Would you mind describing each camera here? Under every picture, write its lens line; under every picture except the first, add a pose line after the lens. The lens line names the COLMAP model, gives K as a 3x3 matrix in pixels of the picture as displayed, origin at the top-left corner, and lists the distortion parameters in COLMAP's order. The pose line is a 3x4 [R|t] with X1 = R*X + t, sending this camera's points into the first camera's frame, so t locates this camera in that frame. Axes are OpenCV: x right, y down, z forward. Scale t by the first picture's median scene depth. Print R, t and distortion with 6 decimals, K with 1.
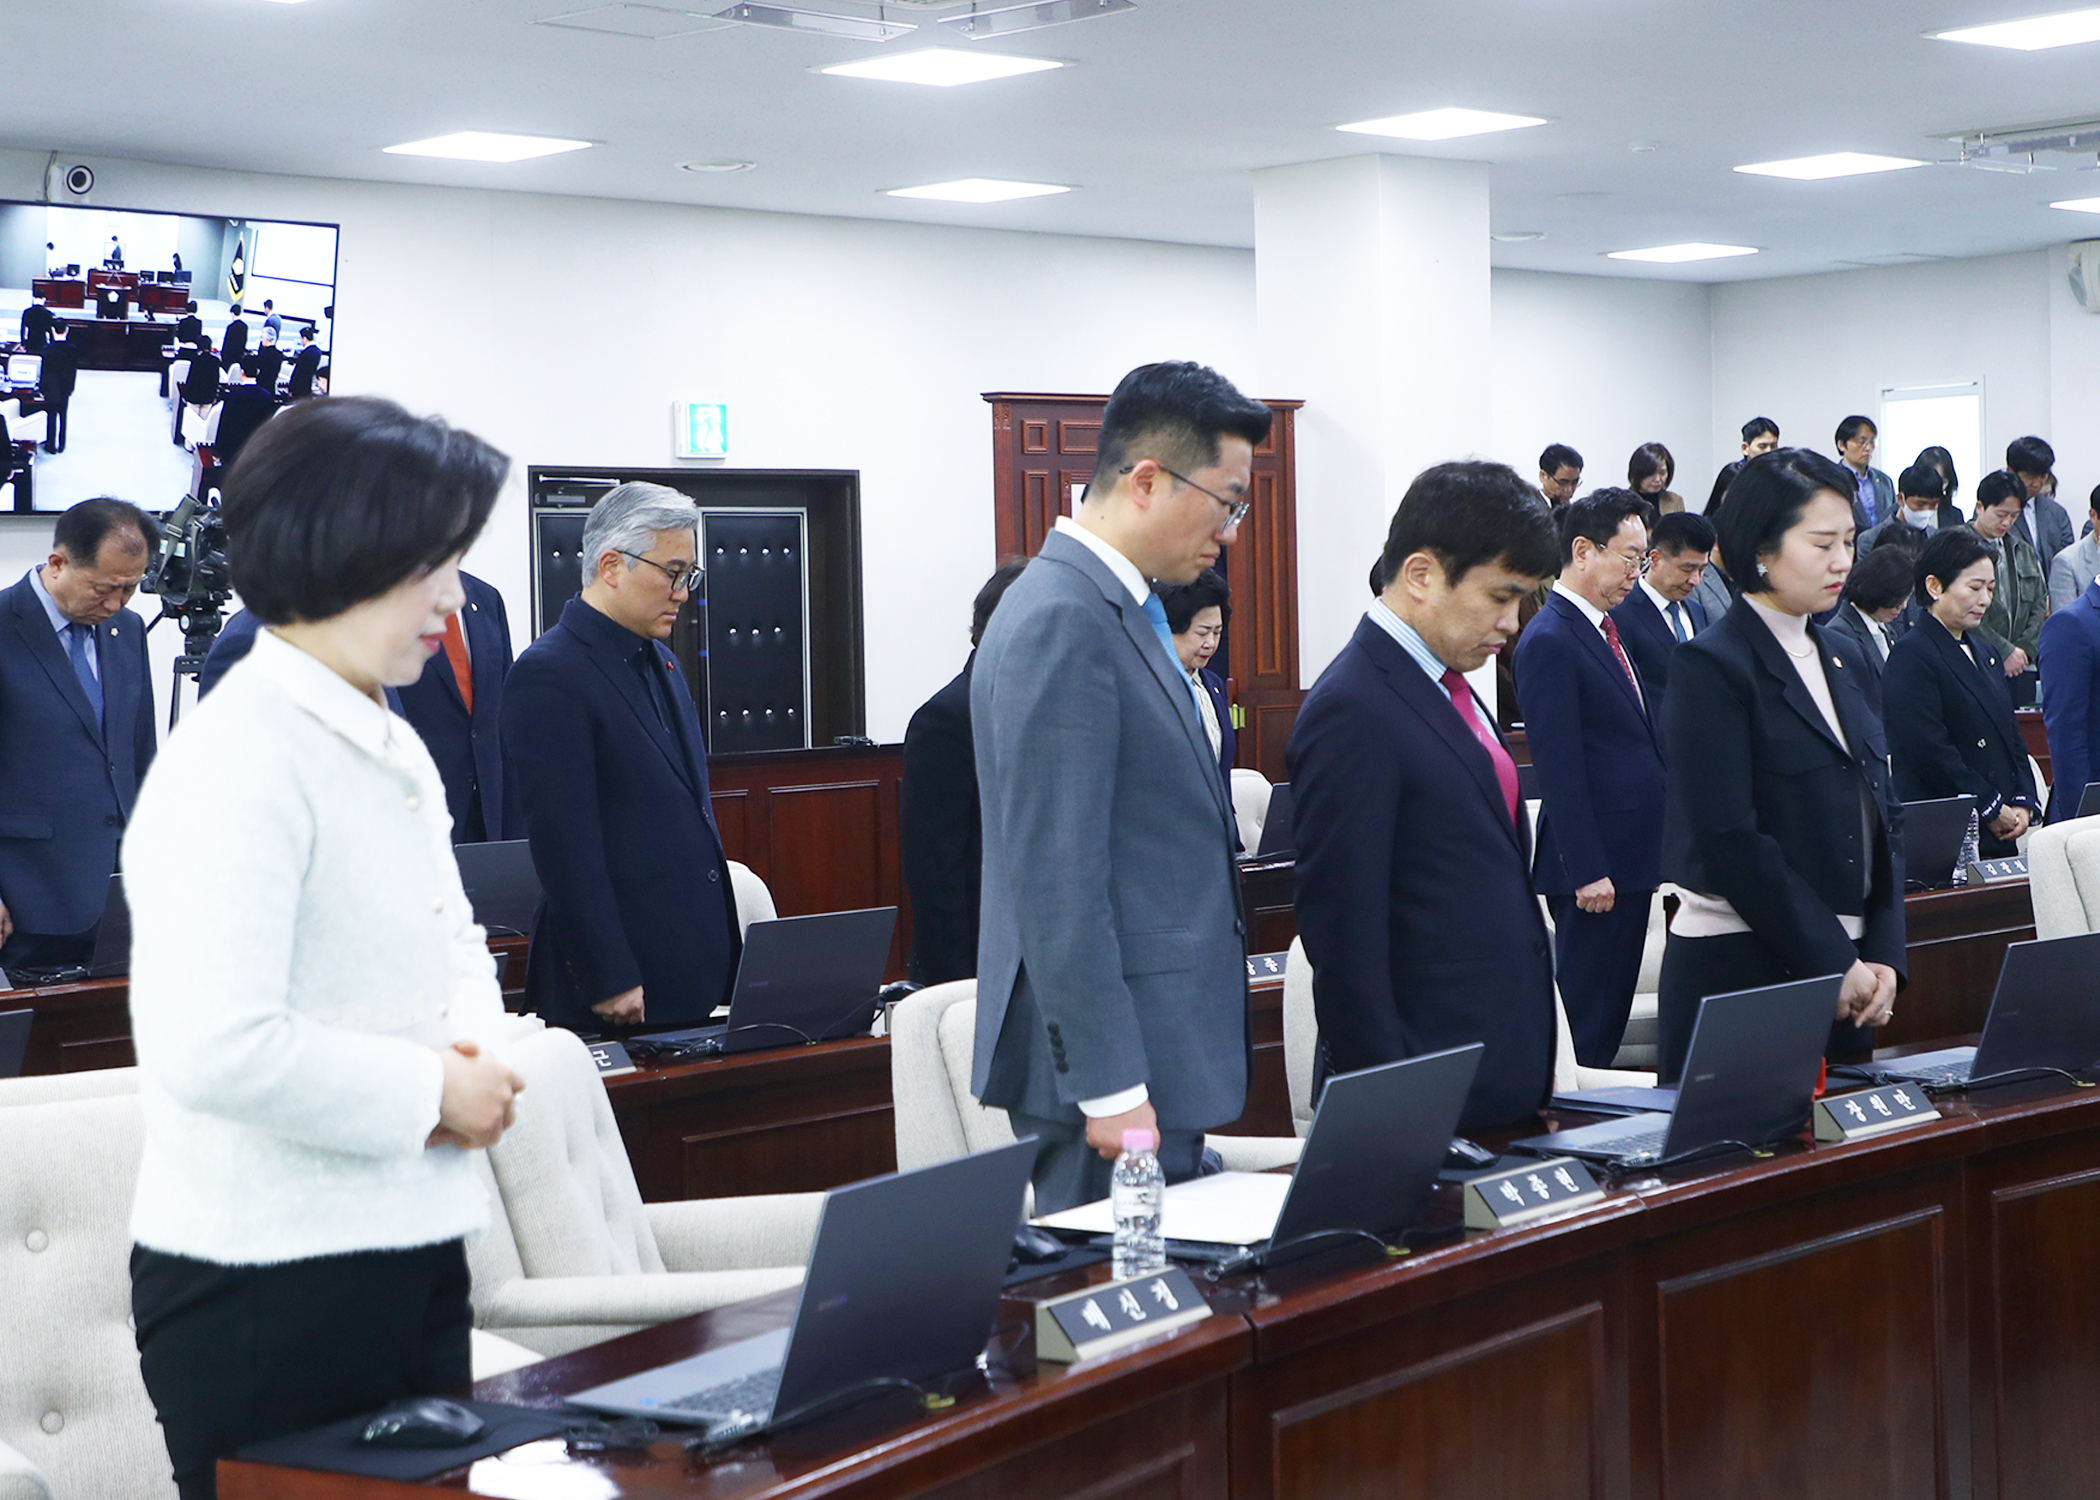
lens RADIAL K [[3559.7, 0, 1042.1], [0, 3559.7, 675.1], [0, 0, 1]] dist [0.116556, 0.027262]
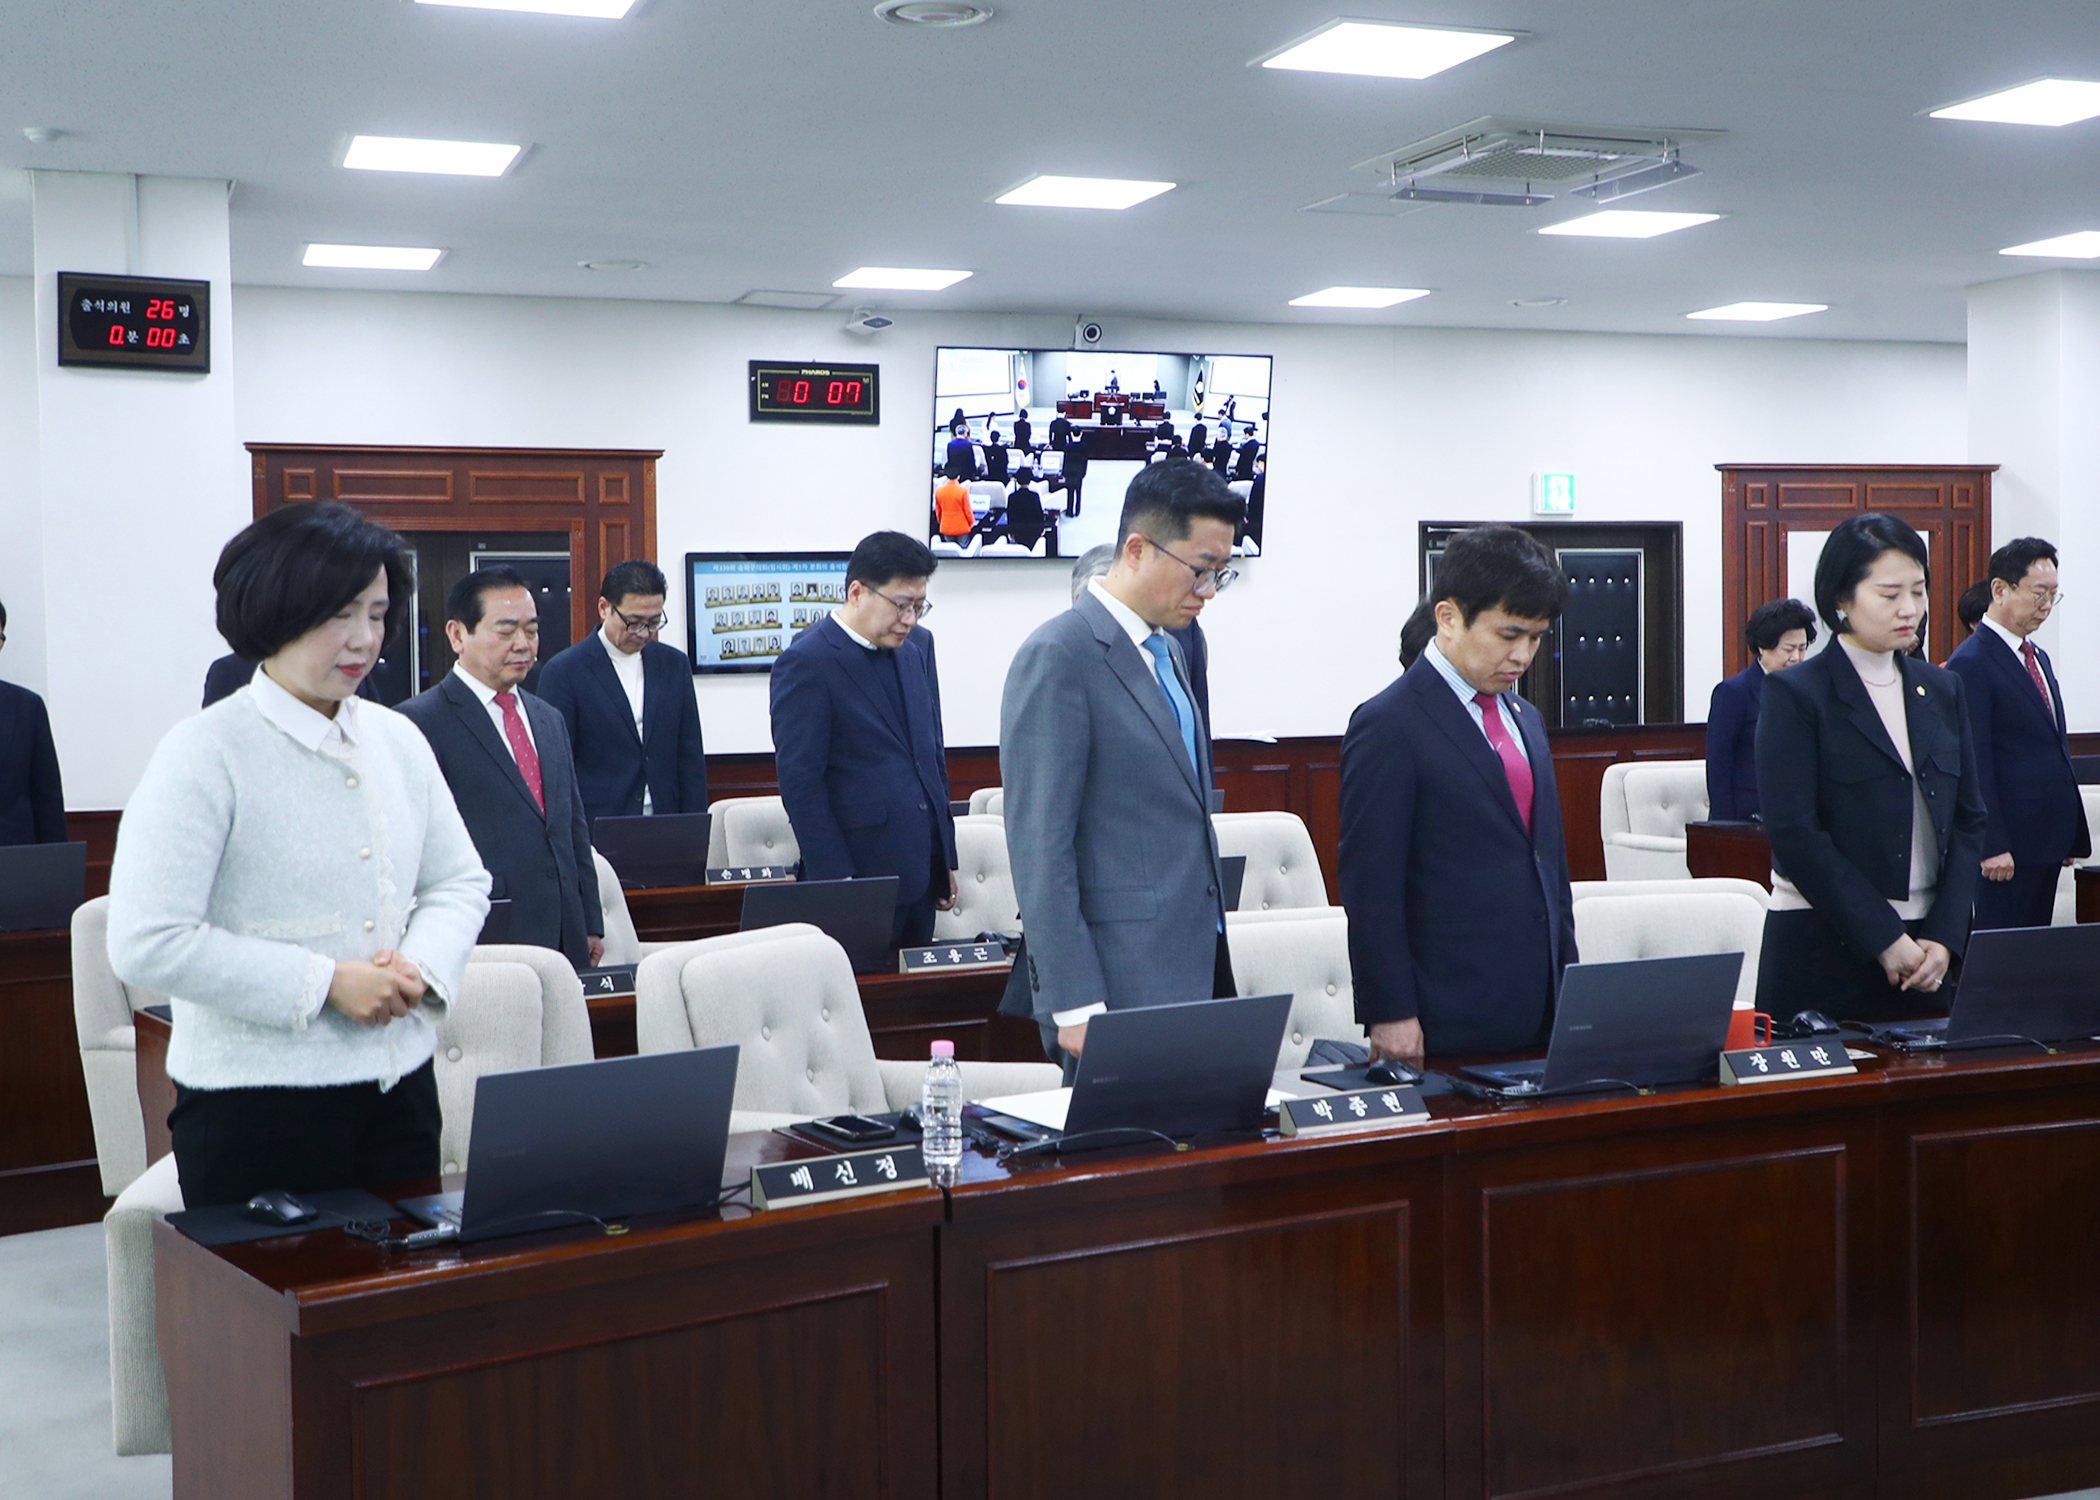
lens RADIAL K [[2465.8, 0, 1050.0], [0, 2465.8, 750.0], [0, 0, 1]] dist [0.002611, 0.022884]
pose [[0.917204, 0.029529, -0.397322, 0.124601], [-0.014771, 0.999084, 0.040152, -0.005675], [0.398143, -0.030959, 0.916801, 0.050232]]
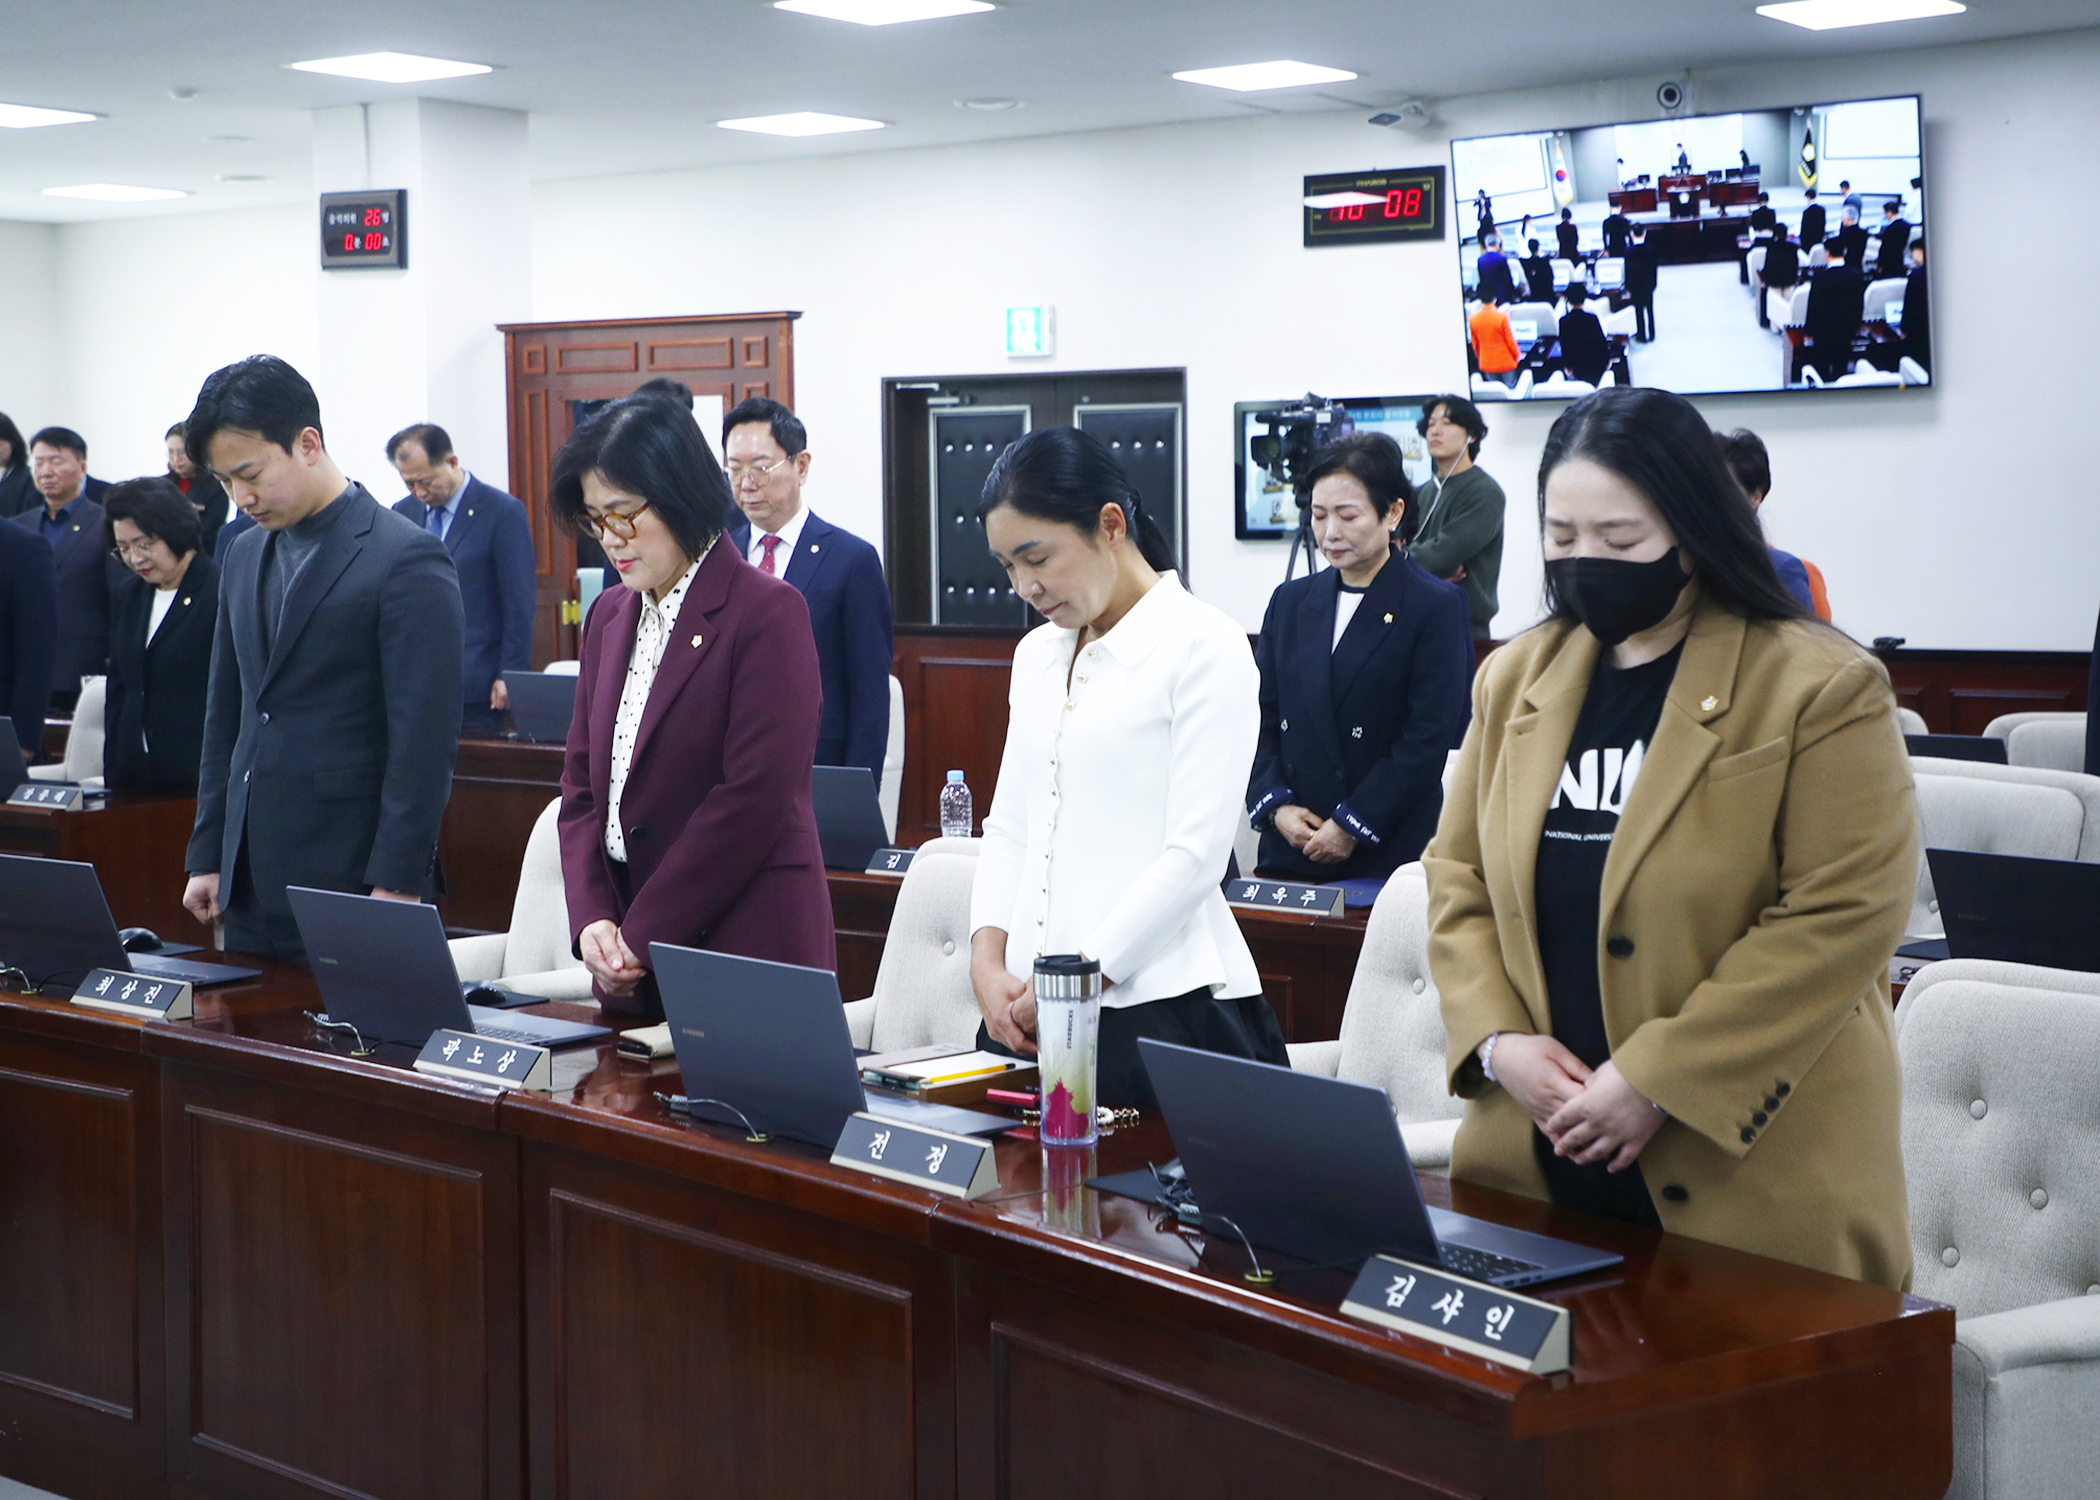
lens RADIAL K [[3084.5, 0, 1008.9], [0, 3084.5, 758.0], [0, 0, 1]] dist [0.116813, -0.032384]
pose [[0.145575, 0.107203, -0.983522, 0.666724], [-0.012842, 0.994233, 0.106469, -0.032123], [0.989264, -0.002869, 0.146113, 0.639049]]
